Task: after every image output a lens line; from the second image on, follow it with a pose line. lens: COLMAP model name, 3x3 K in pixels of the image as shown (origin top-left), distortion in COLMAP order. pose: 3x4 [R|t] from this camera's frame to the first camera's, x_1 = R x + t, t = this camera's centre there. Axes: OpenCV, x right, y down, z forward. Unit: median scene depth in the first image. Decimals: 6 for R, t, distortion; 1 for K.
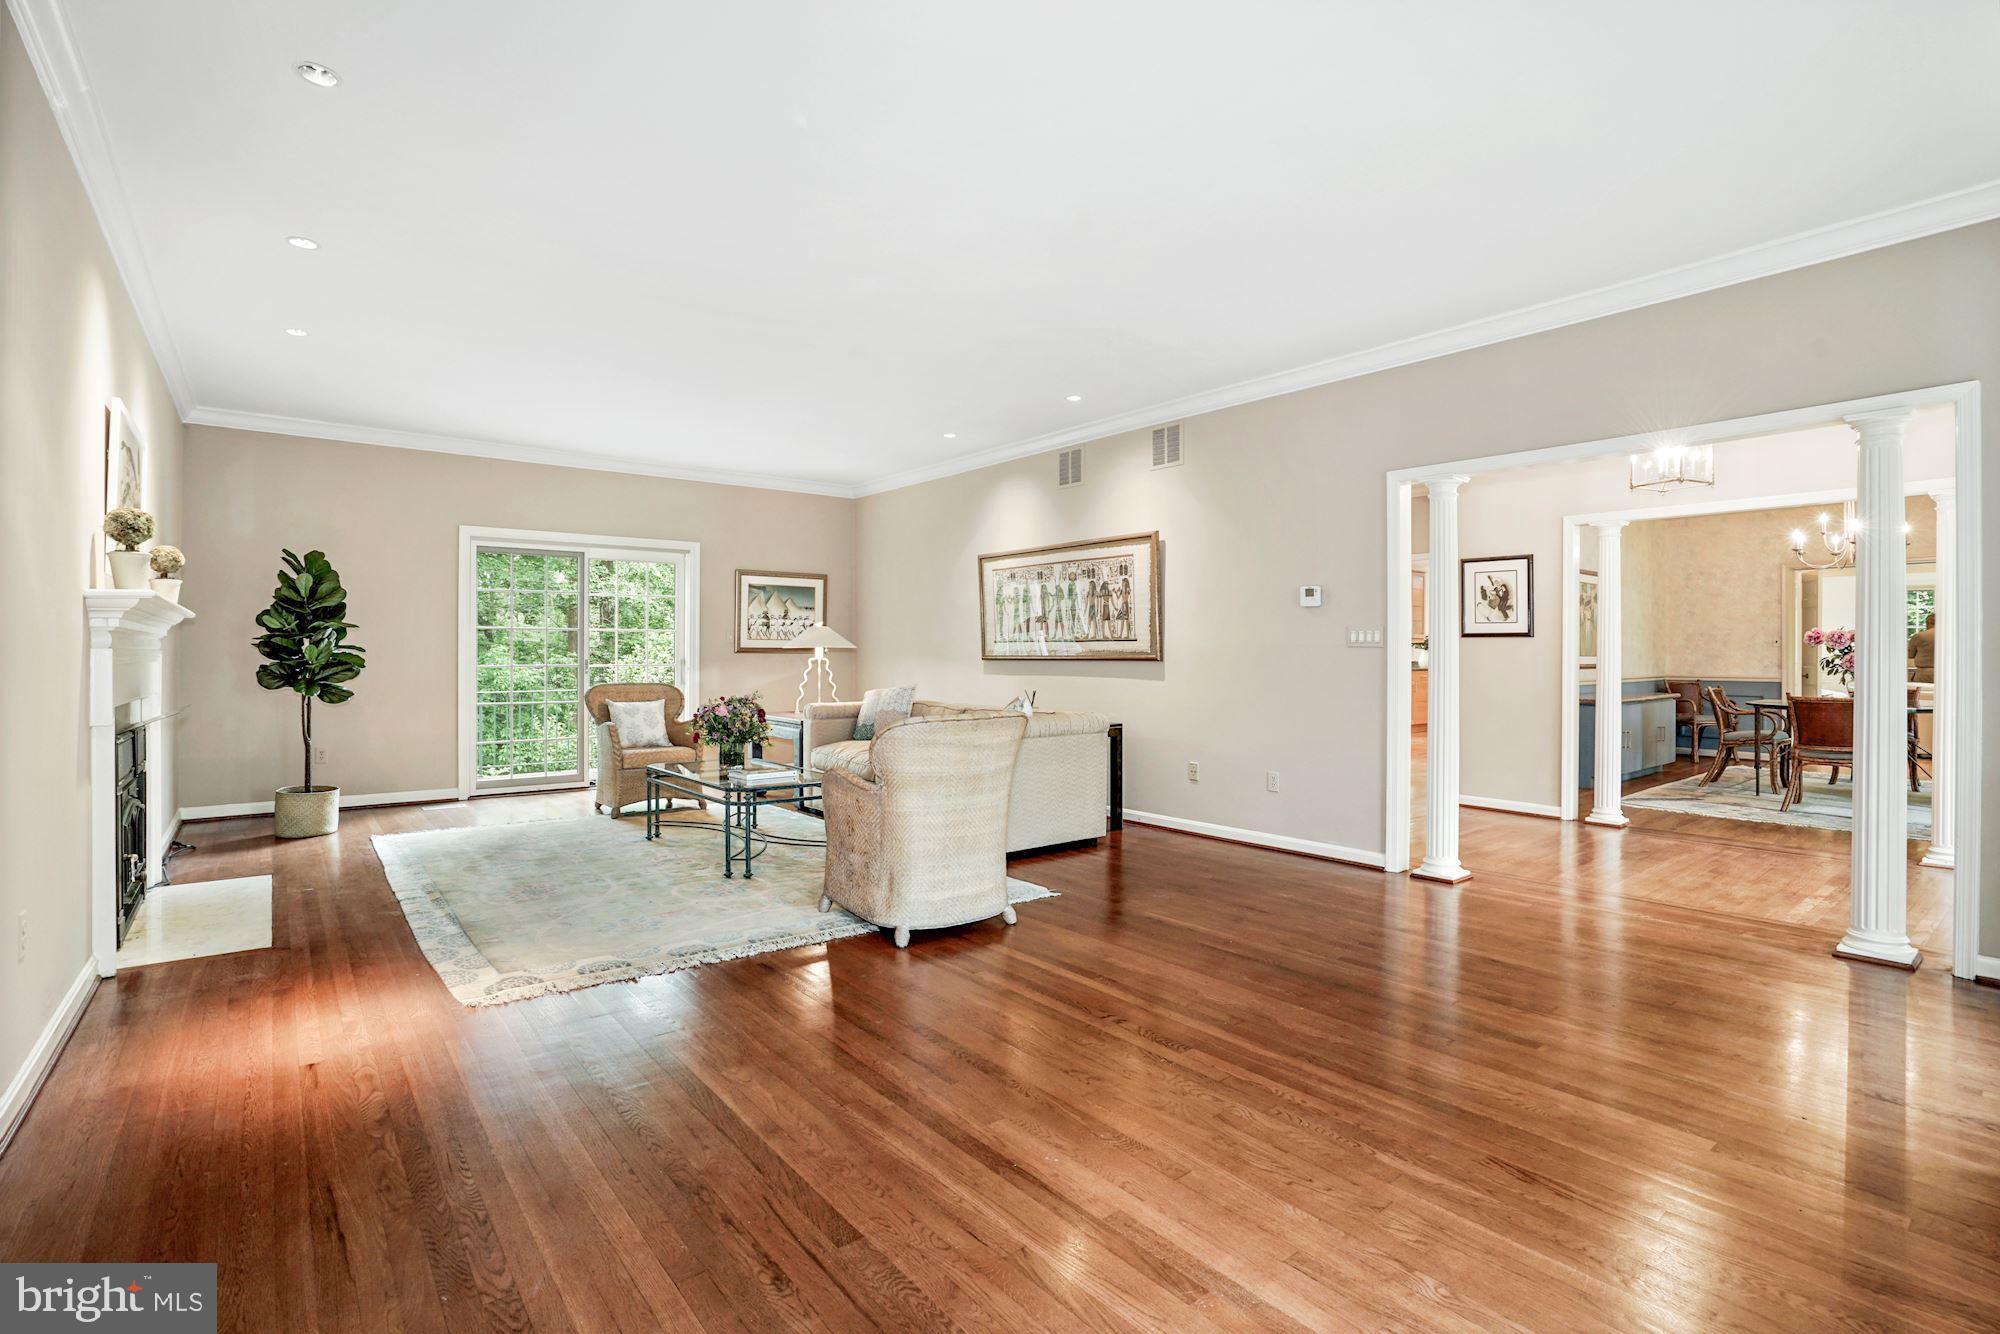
lens RADIAL K [[922.1, 0, 993.0], [0, 922.1, 651.0], [0, 0, 1]] dist [-0.041981, 0.001802]
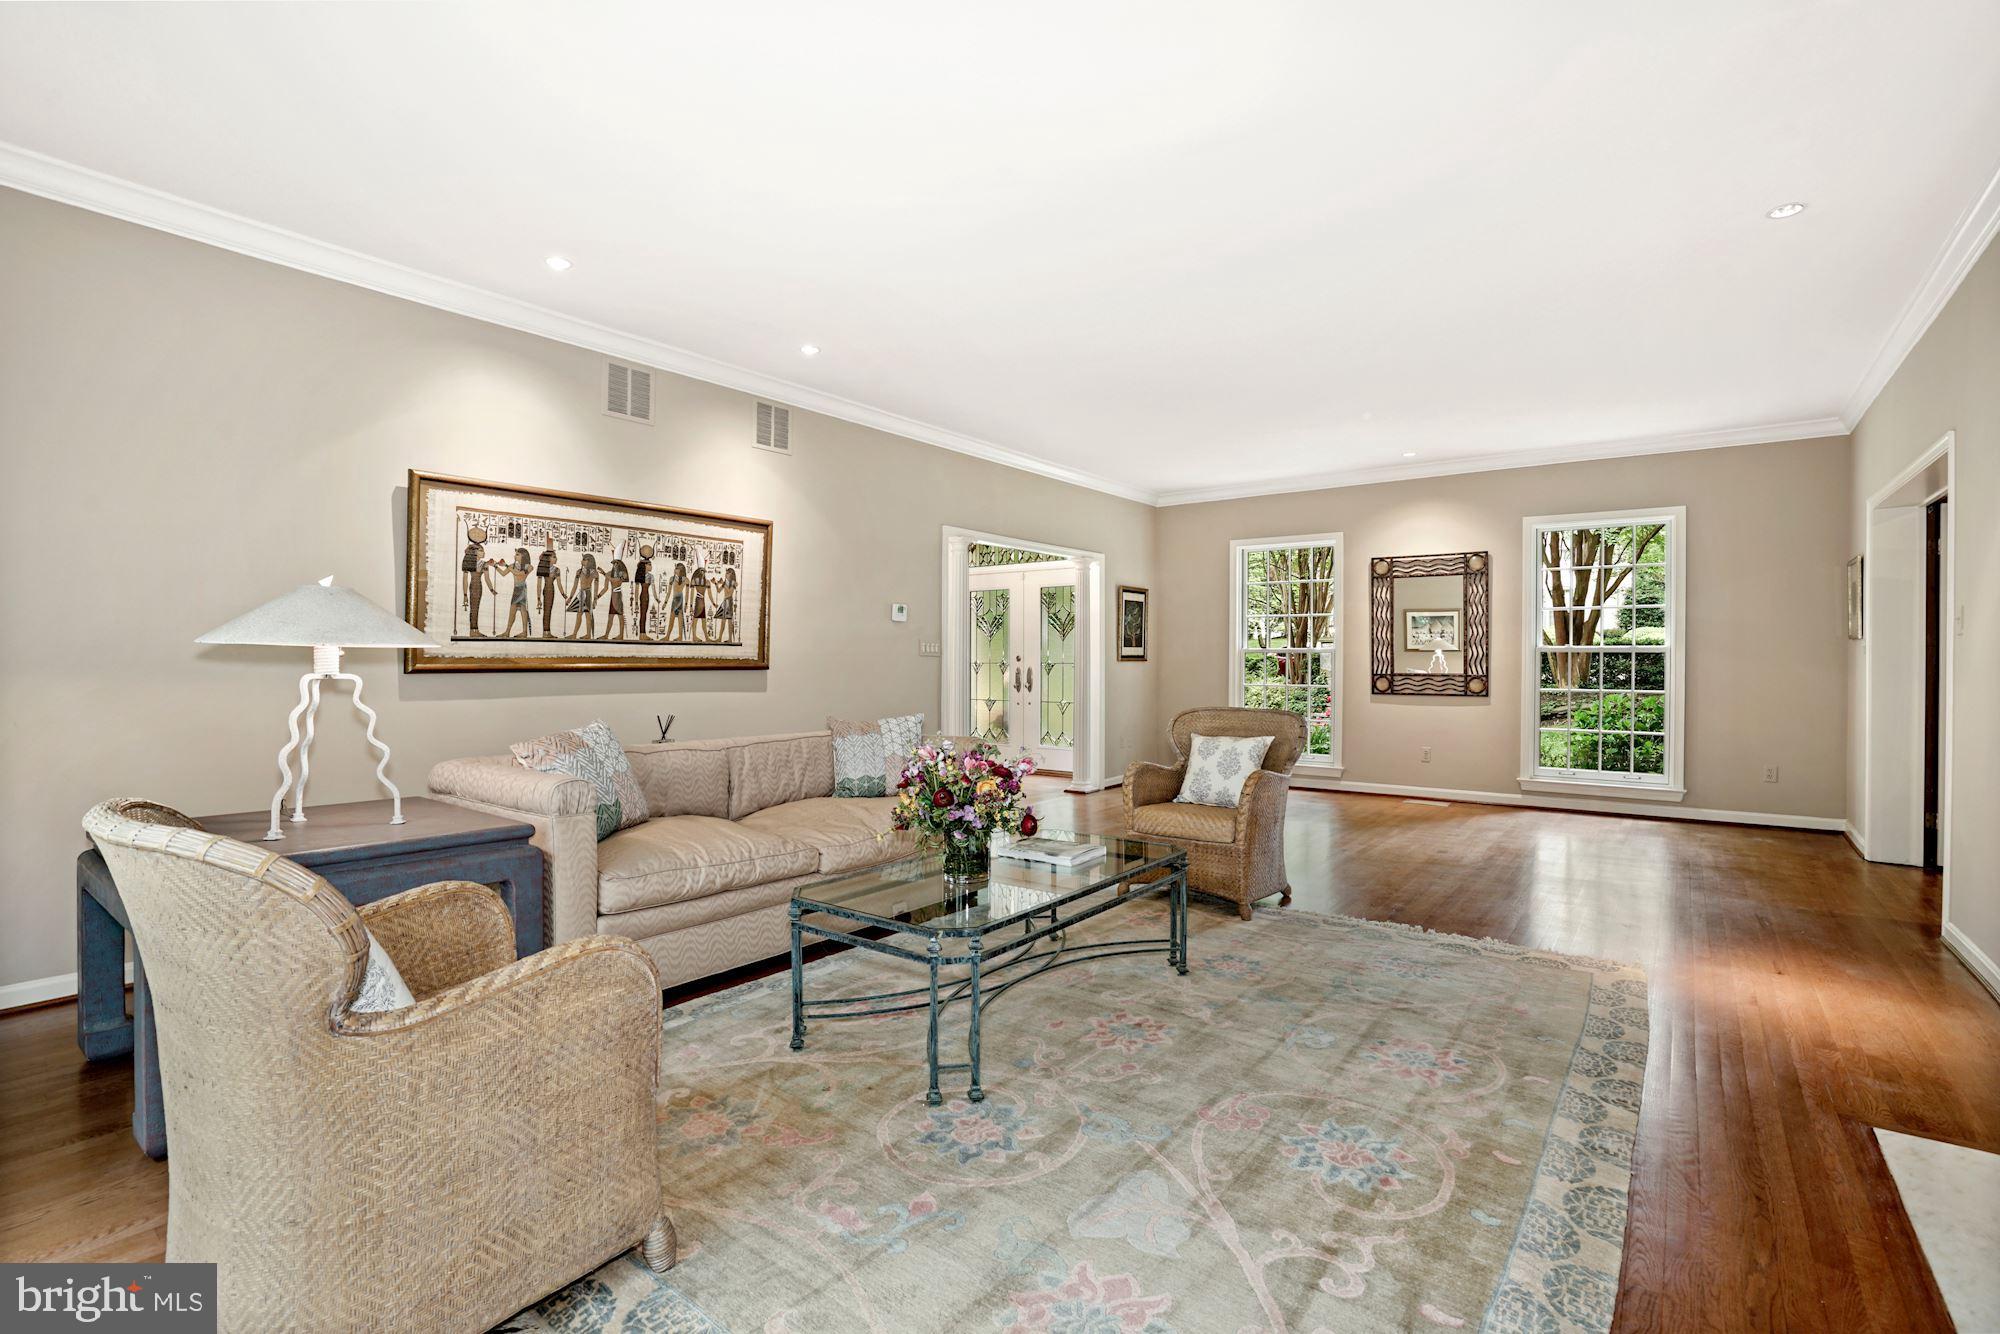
lens RADIAL K [[922.1, 0, 994.7], [0, 922.1, 661.9], [0, 0, 1]] dist [-0.041981, 0.001802]
pose [[-0.248723, -0.002483, 0.968571, -0.678907], [0.000563, 0.999996, 0.002708, 0.001195], [-0.968574, 0.001219, -0.248721, 0.951919]]
